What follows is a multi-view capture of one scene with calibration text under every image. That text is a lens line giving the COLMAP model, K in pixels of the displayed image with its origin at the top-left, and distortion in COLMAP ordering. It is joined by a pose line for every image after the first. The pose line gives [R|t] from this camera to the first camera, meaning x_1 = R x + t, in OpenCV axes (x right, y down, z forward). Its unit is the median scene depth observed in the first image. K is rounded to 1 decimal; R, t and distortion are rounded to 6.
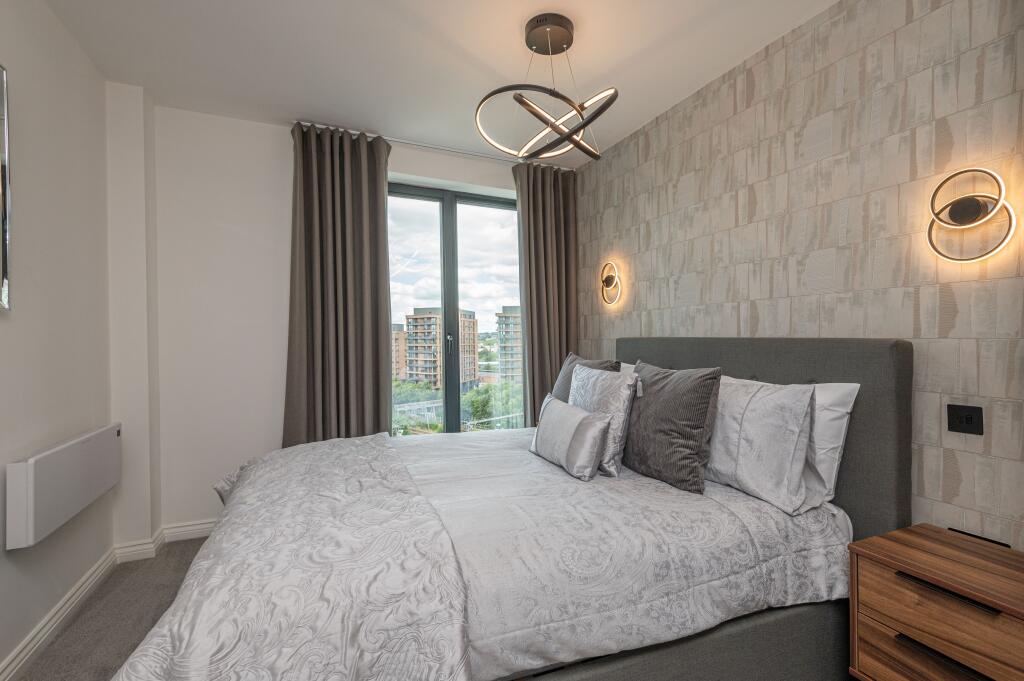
lens RADIAL K [[460.6, 0, 512.0], [0, 460.6, 340.5], [0, 0, 1]] dist [0.000095, -0.000053]
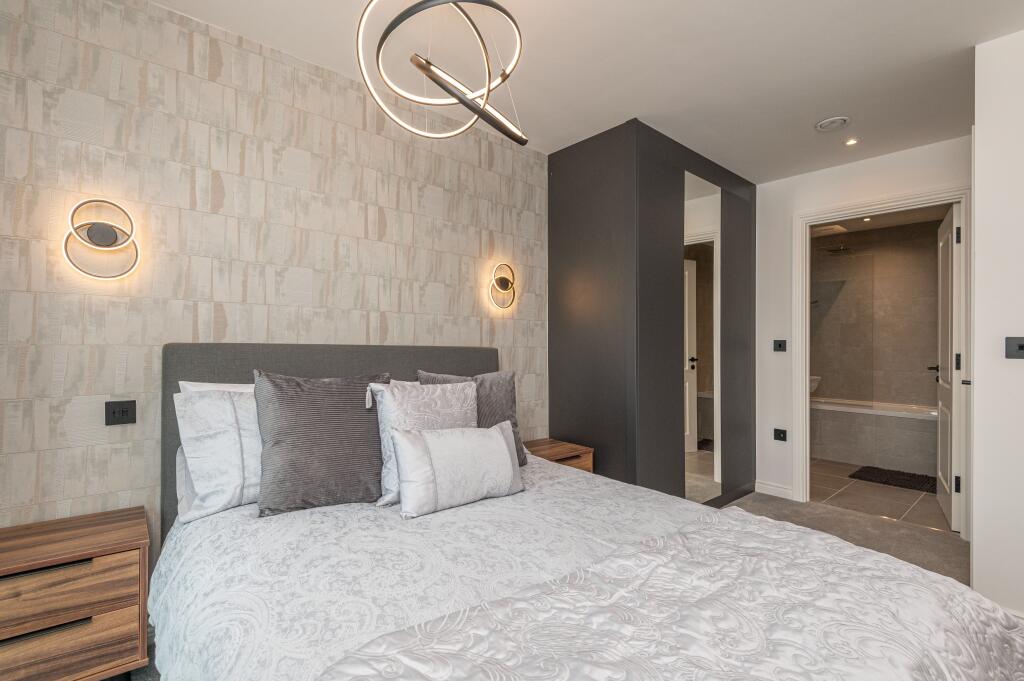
lens RADIAL K [[443.9, 0, 387.1], [0, 443.9, 344.3], [0, 0, 1]] dist [-0.000514, -0.000083]
pose [[-0.167863, 0.007206, 0.985784, -0.473808], [-0.004474, 0.999957, -0.008071, 0.000321], [-0.985800, -0.005765, -0.167823, 1.039257]]
